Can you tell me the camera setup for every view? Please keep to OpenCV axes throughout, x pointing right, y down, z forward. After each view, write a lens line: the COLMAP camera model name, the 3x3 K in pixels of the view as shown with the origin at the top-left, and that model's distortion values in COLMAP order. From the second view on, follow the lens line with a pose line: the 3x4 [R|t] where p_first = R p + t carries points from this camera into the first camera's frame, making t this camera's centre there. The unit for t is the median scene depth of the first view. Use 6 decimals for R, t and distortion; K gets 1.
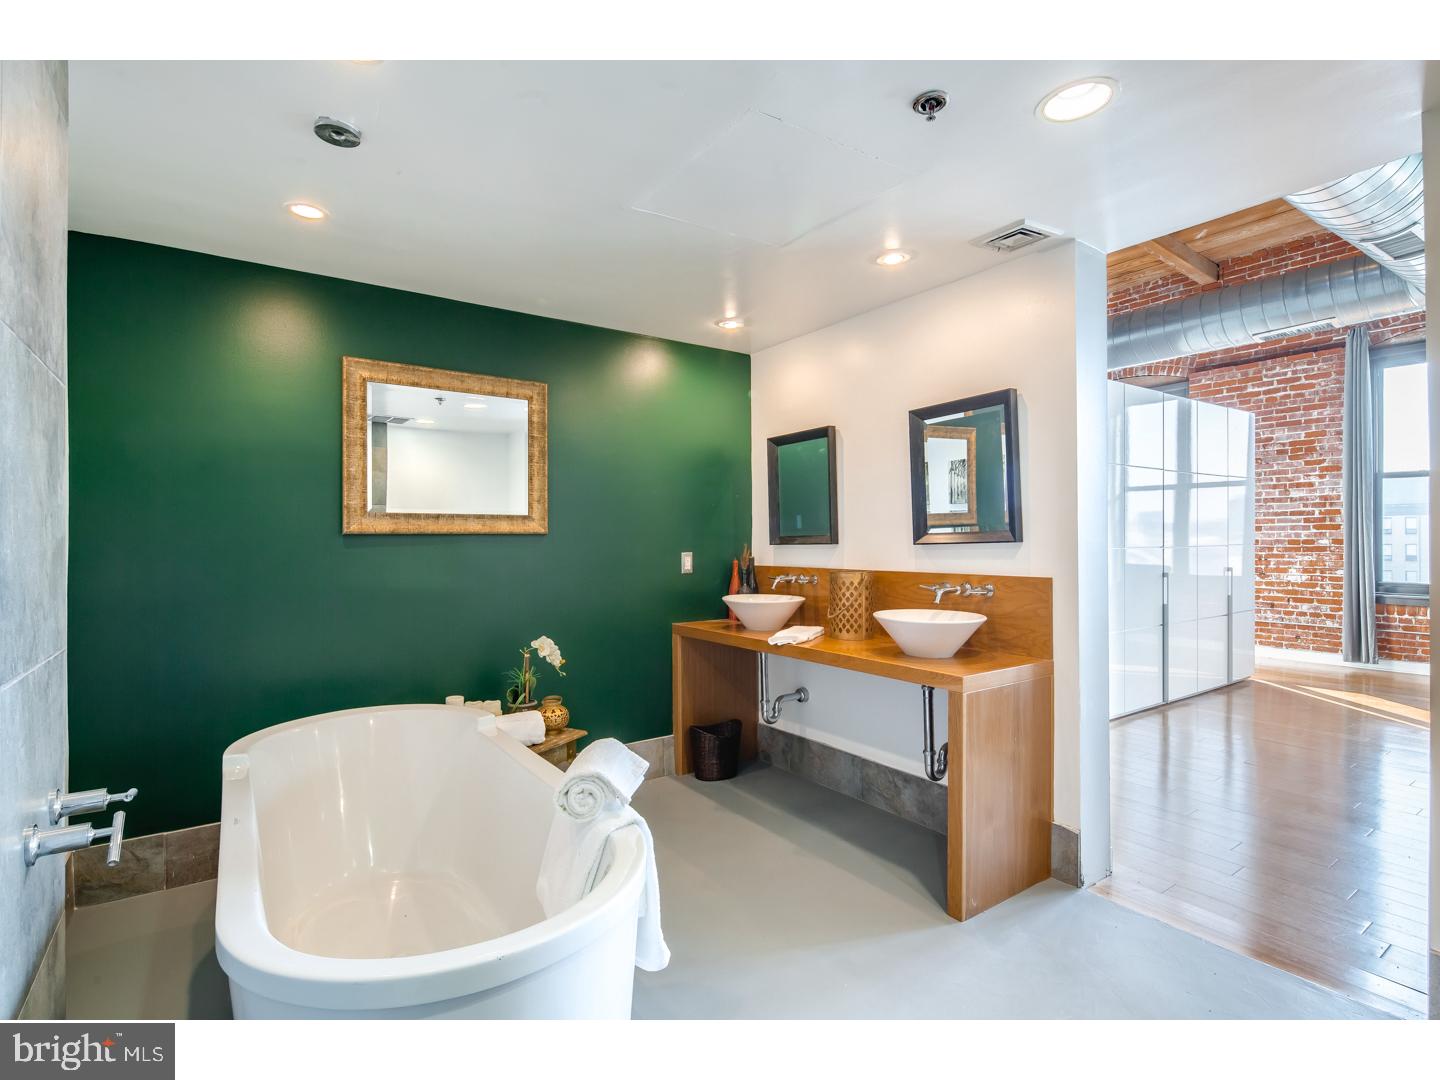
lens RADIAL K [[705.5, 0, 711.6], [0, 705.5, 539.7], [0, 0, 1]] dist [0.002170, -0.002044]
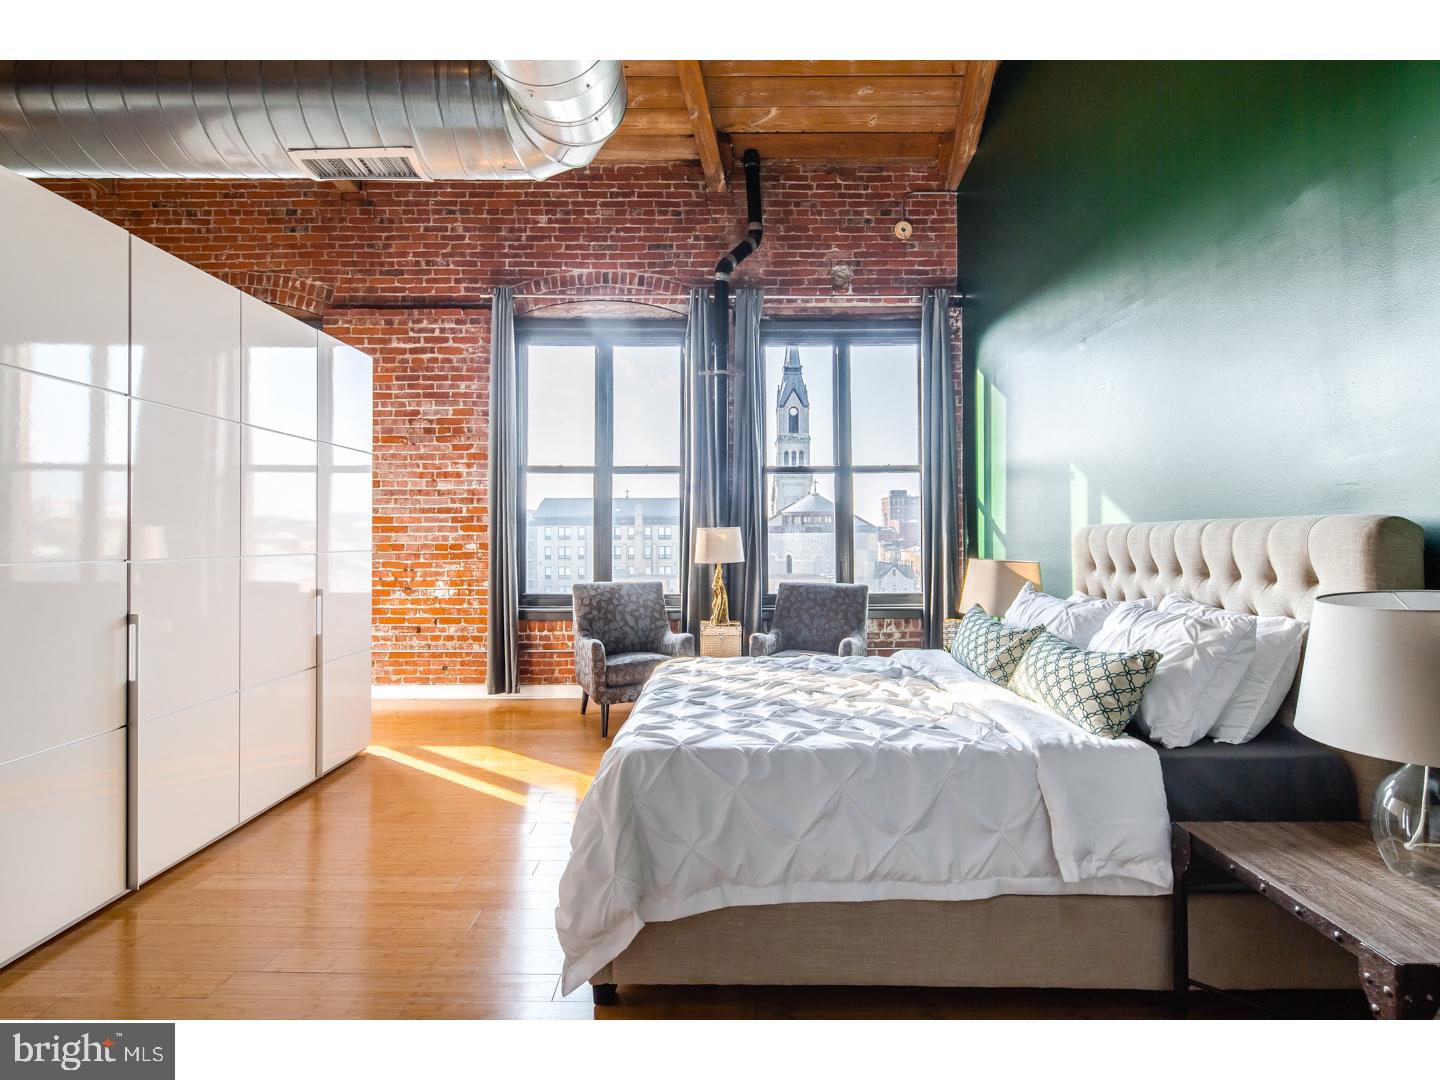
lens RADIAL K [[705.5, 0, 711.6], [0, 705.5, 539.7], [0, 0, 1]] dist [0.002170, -0.002044]
pose [[0.574637, 0.004970, 0.818393, 0.361519], [-0.001163, 0.999986, -0.005256, -0.001147], [-0.818408, 0.002069, 0.574634, 0.308662]]
